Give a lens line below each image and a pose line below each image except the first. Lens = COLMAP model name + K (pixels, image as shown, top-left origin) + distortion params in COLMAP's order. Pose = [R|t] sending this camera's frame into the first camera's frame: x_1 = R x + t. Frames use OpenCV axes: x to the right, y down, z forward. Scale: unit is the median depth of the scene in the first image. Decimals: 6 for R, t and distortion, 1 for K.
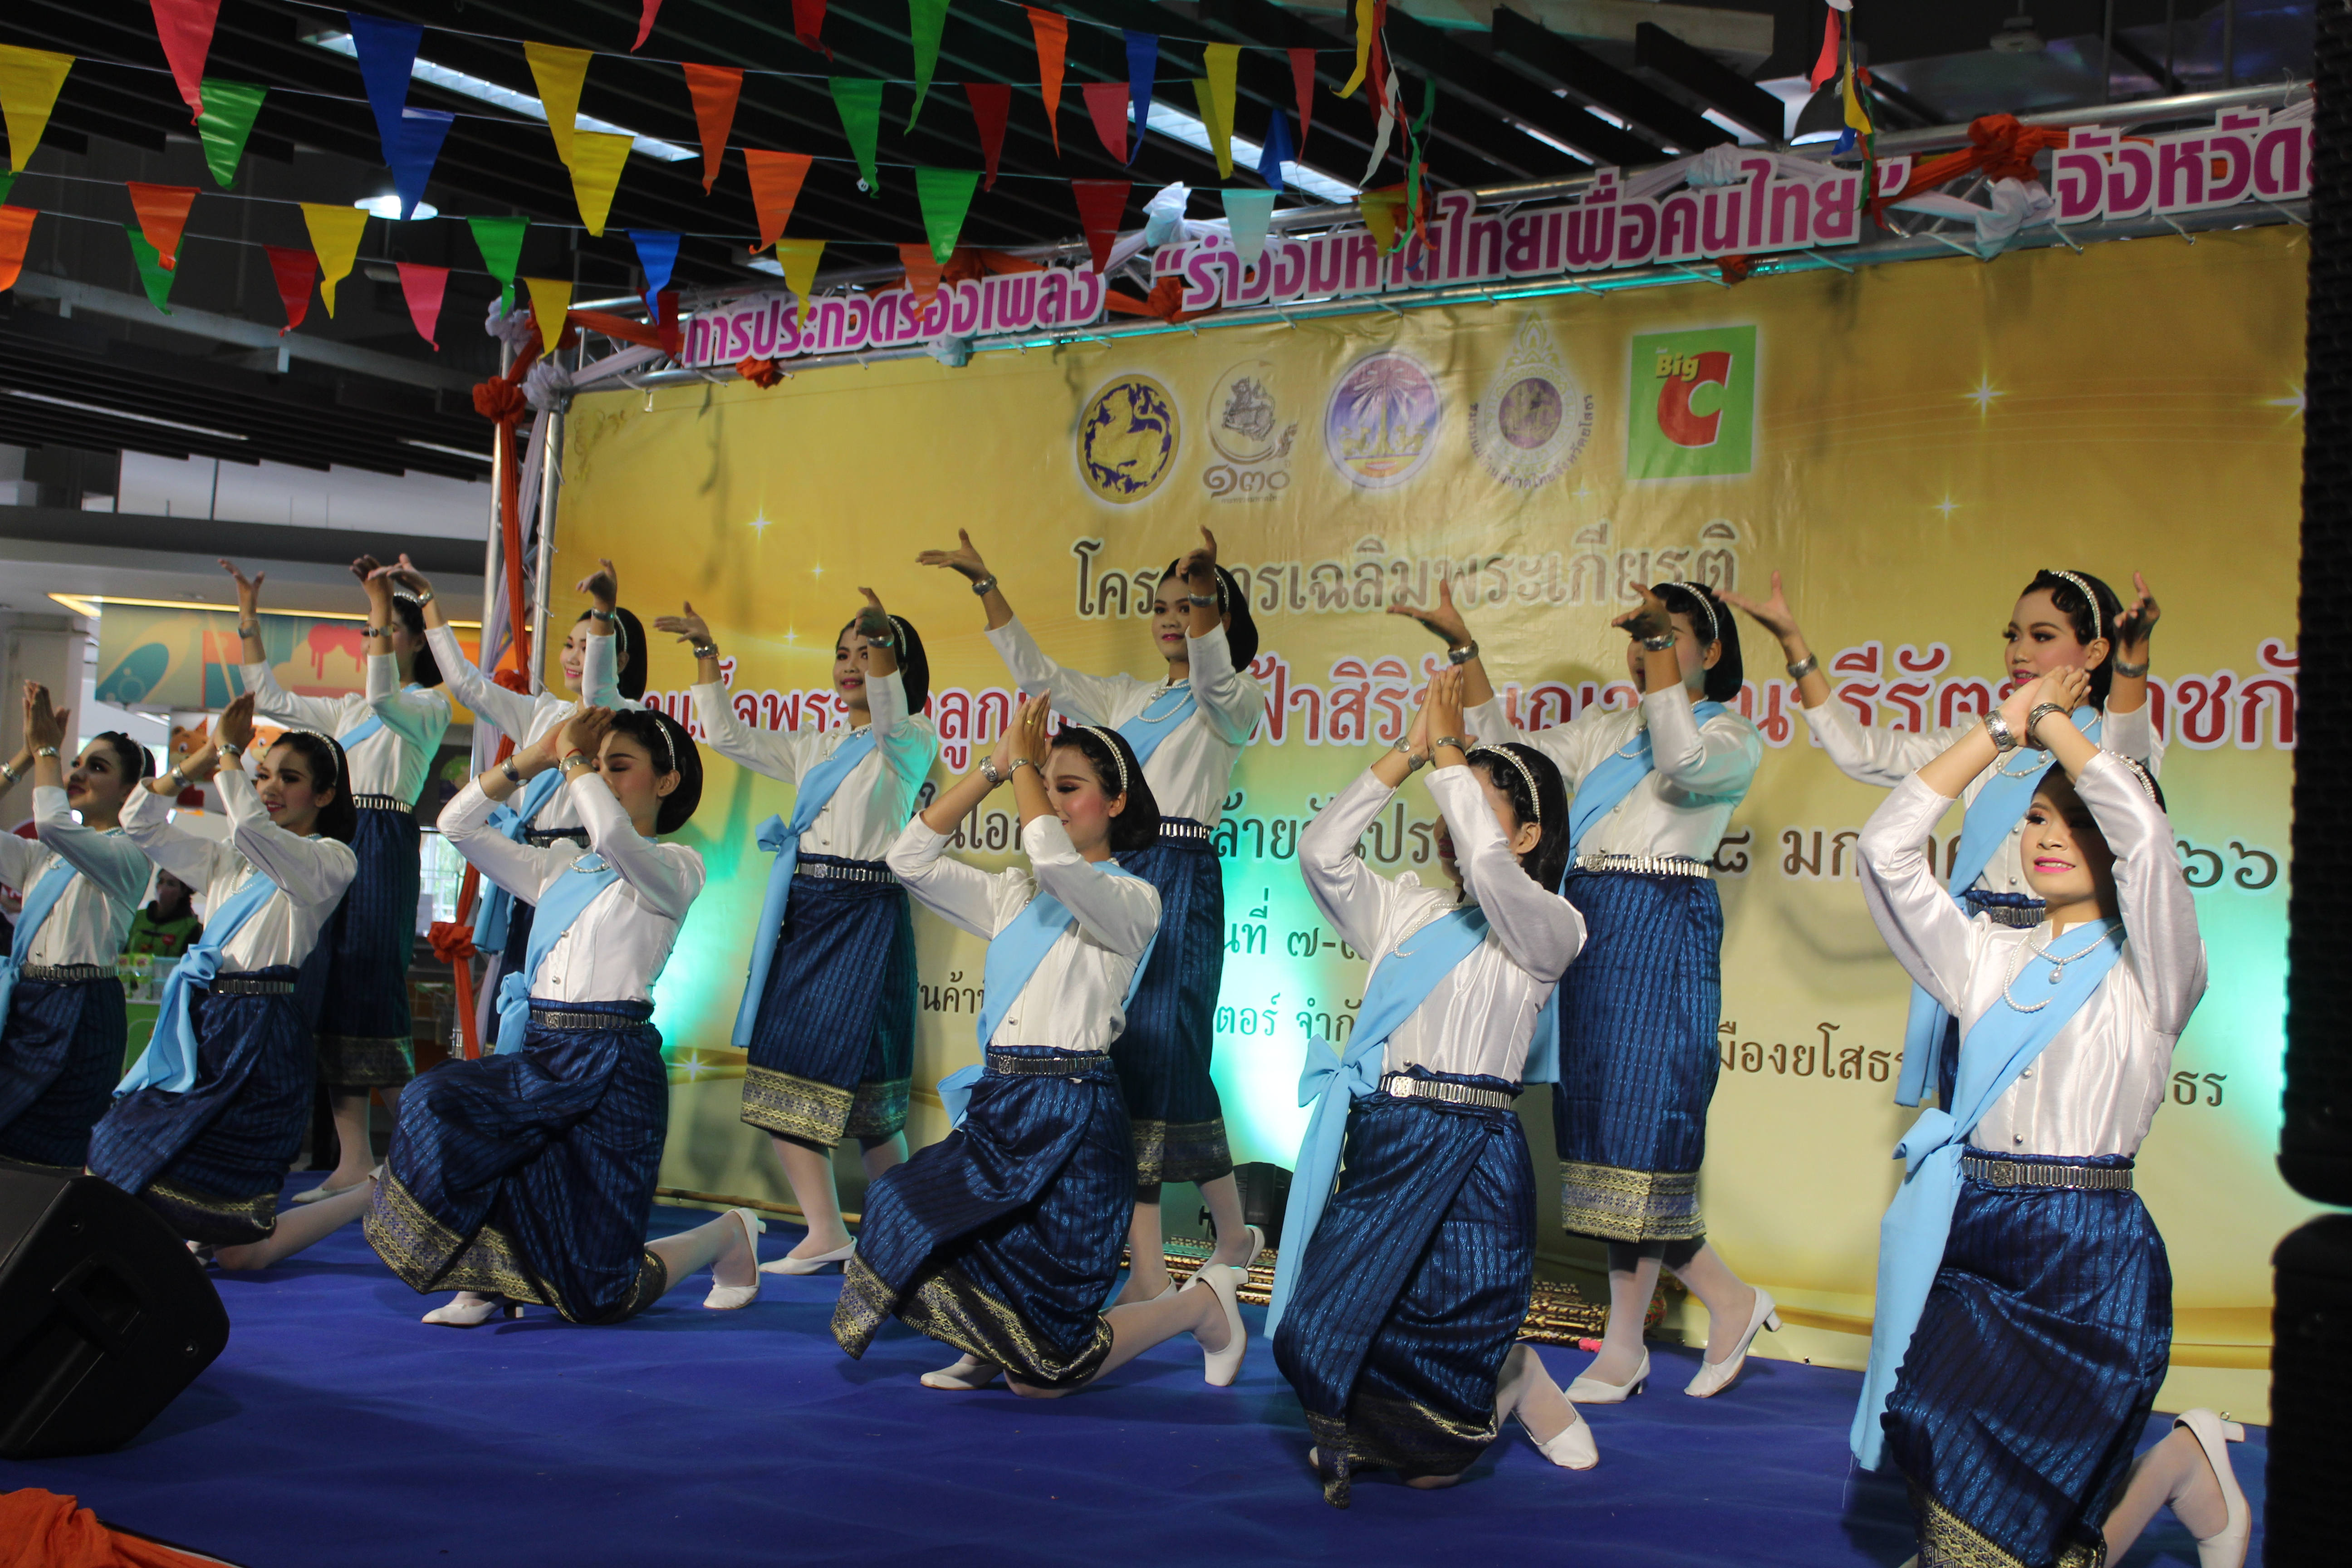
lens RADIAL K [[3363.6, 0, 1146.7], [0, 3363.6, 791.8], [0, 0, 1]] dist [-0.033334, 0.000000]
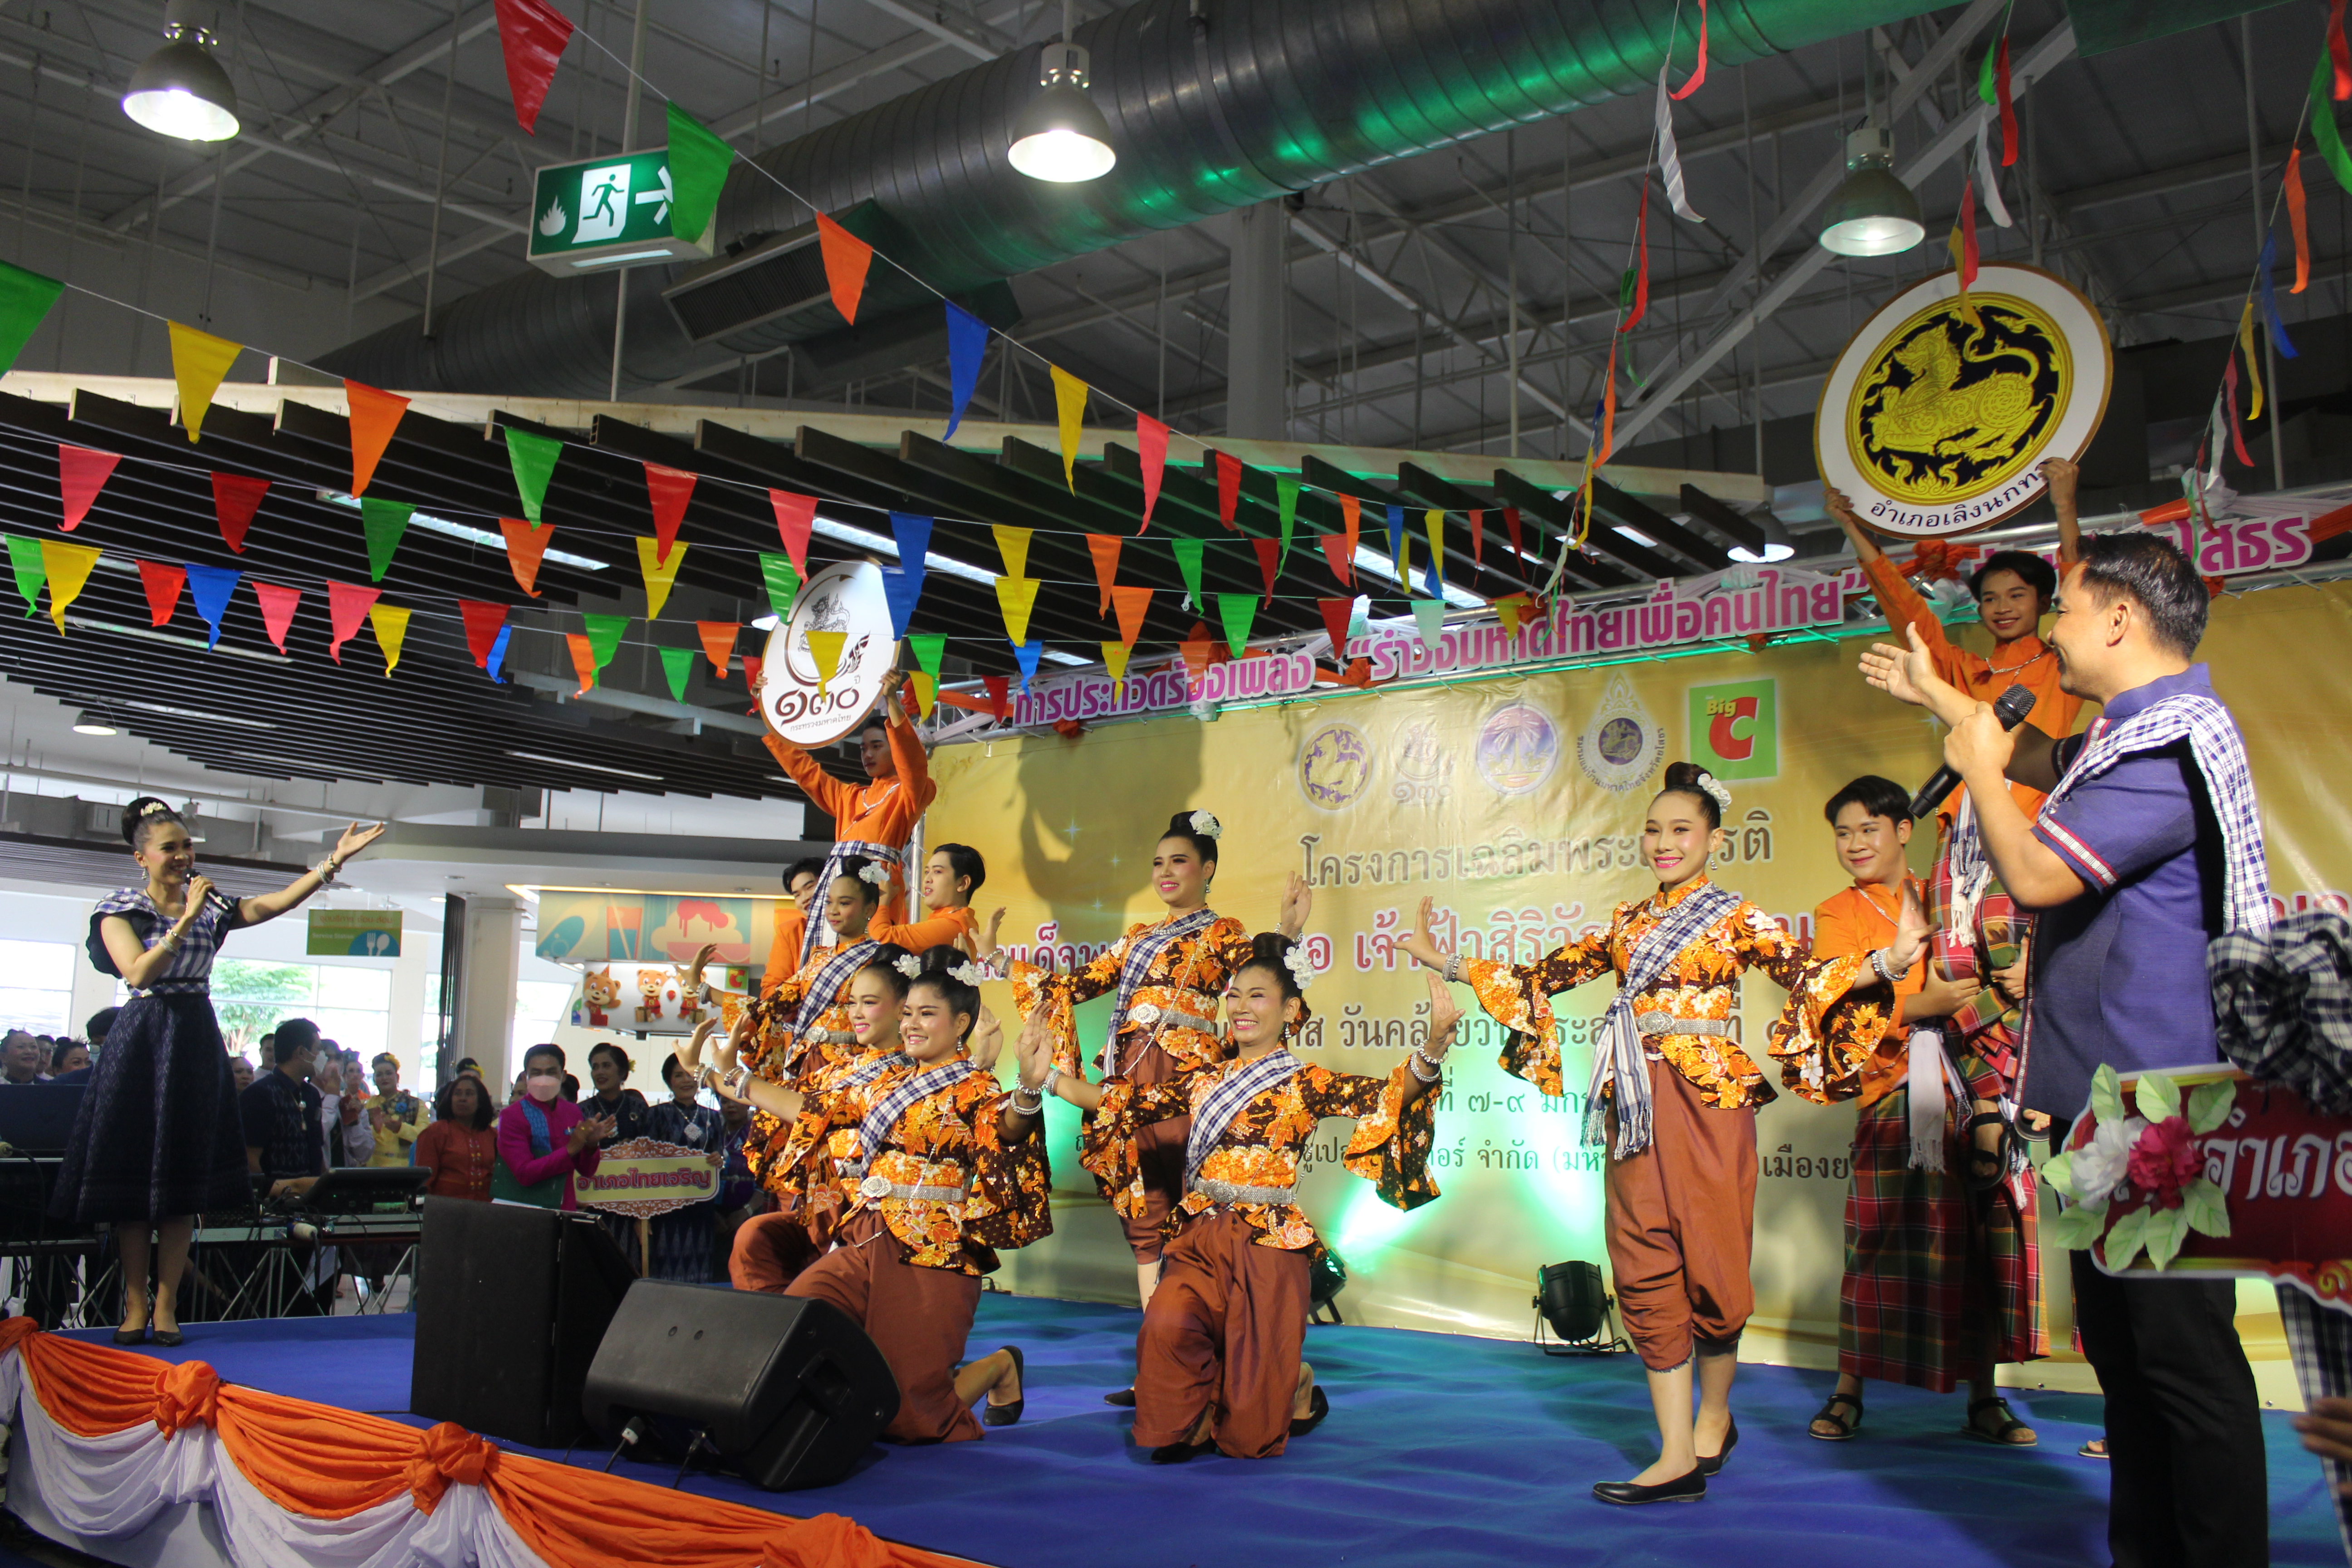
lens RADIAL K [[2302.8, 0, 1122.0], [0, 2302.8, 745.0], [0, 0, 1]] dist [-0.167387, 0.181414]
pose [[0.999350, -0.035590, -0.005736, -0.099387], [0.034791, 0.993851, -0.105117, -0.011128], [0.009441, 0.104849, 0.994443, -0.016253]]
